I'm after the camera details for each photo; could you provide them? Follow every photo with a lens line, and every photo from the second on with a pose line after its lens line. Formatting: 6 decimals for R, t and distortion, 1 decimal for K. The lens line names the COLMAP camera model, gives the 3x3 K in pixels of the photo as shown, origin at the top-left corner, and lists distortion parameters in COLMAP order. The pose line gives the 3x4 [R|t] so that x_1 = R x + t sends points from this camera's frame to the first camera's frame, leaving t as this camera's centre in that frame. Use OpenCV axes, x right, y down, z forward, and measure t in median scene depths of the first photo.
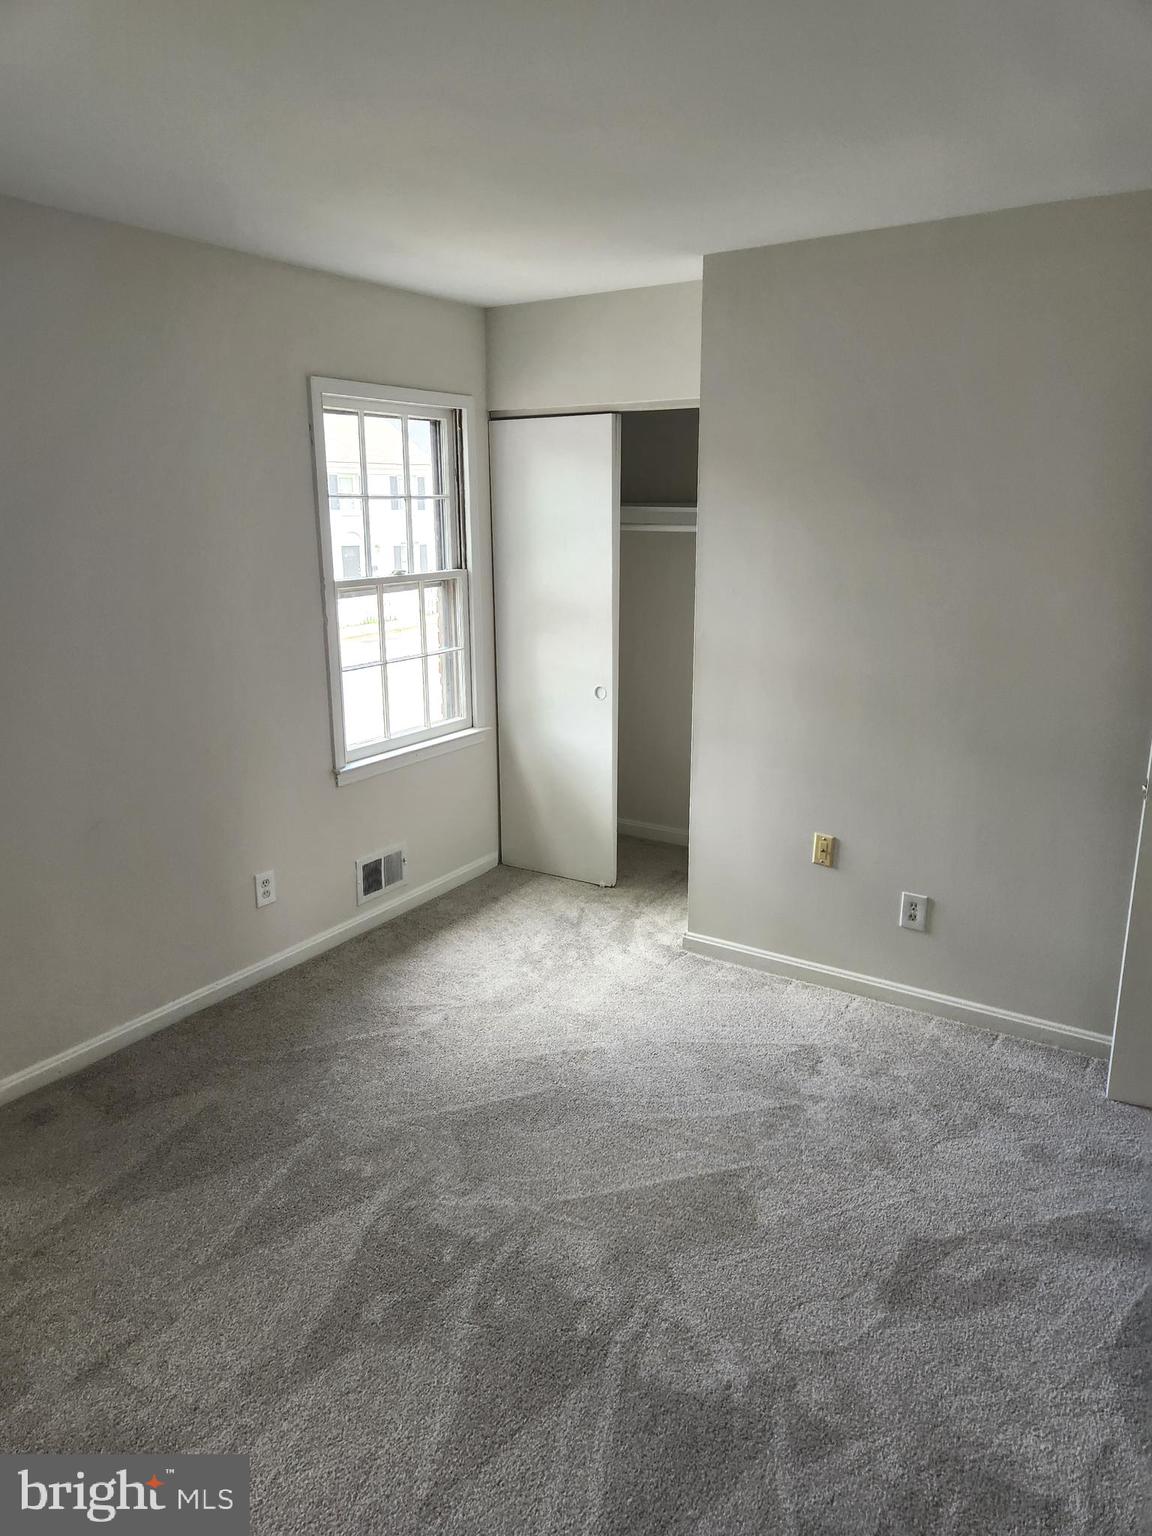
lens RADIAL K [[1031.3, 0, 578.6], [0, 1031.3, 763.5], [0, 0, 1]] dist [0.073371, -0.058745]
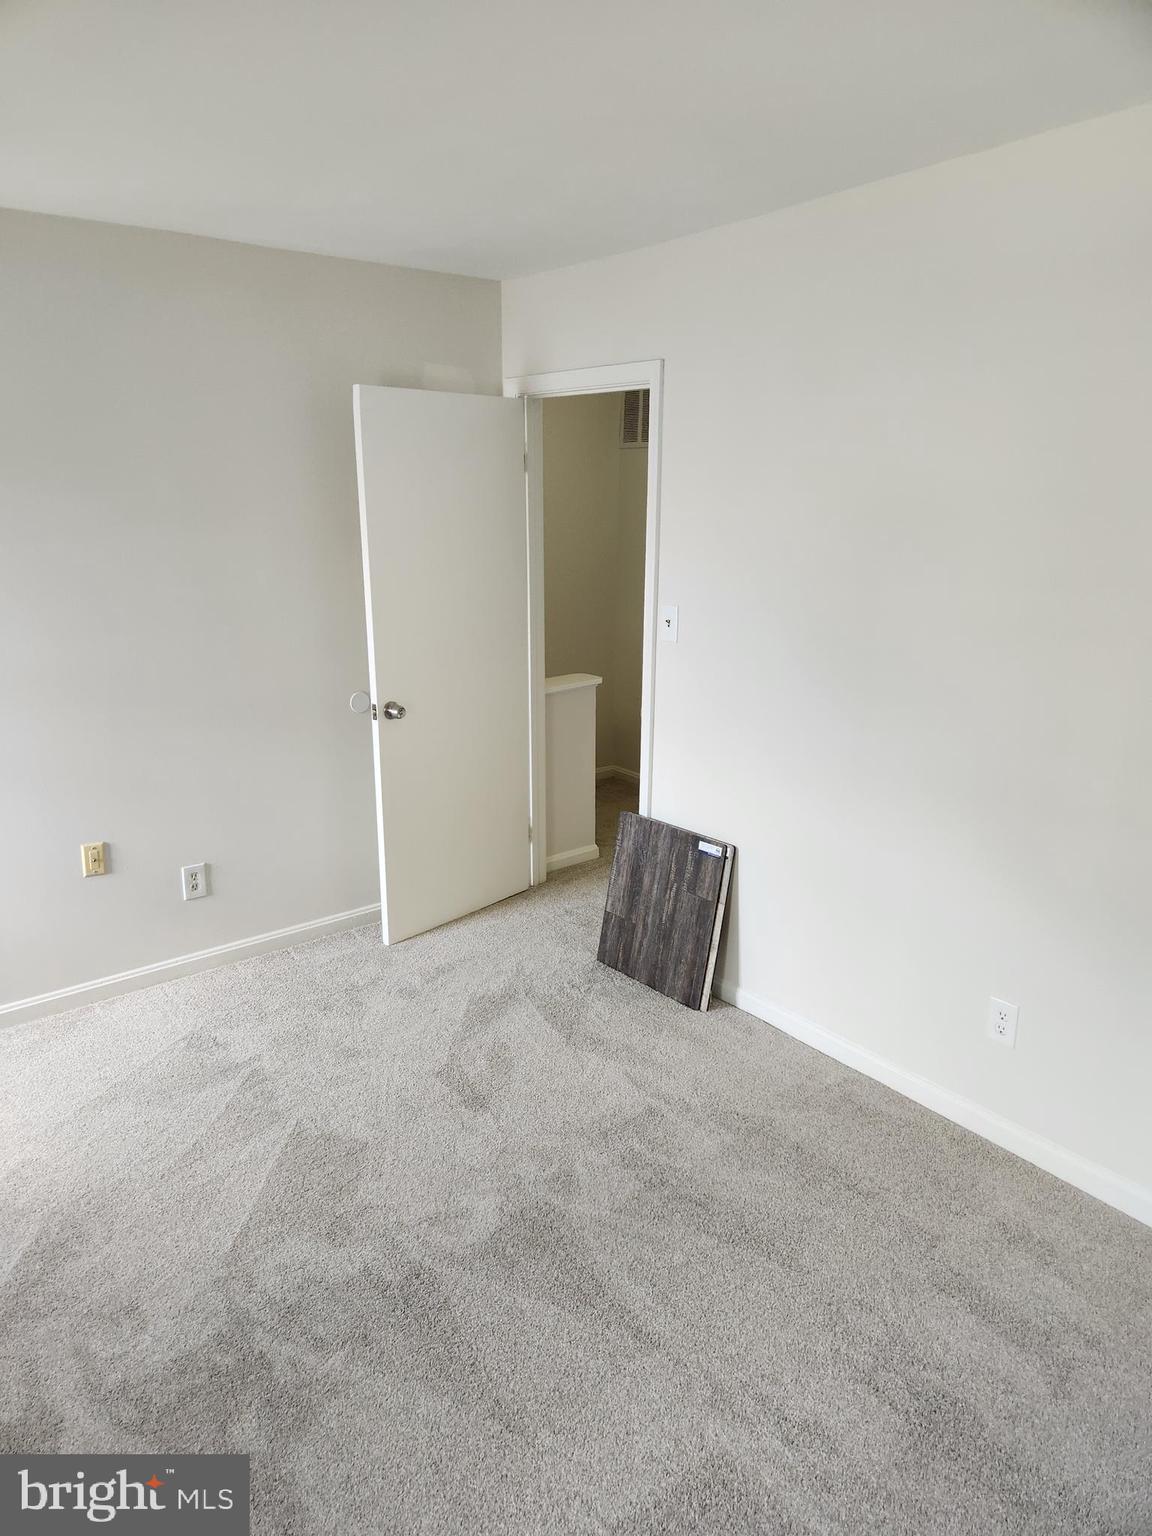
lens RADIAL K [[1031.3, 0, 572.9], [0, 1031.3, 767.6], [0, 0, 1]] dist [0.073371, -0.058745]
pose [[0.316975, -0.241718, 0.917114, -0.564108], [0.234714, 0.956891, 0.171080, -0.068509], [-0.918932, 0.161031, 0.360046, 0.260407]]
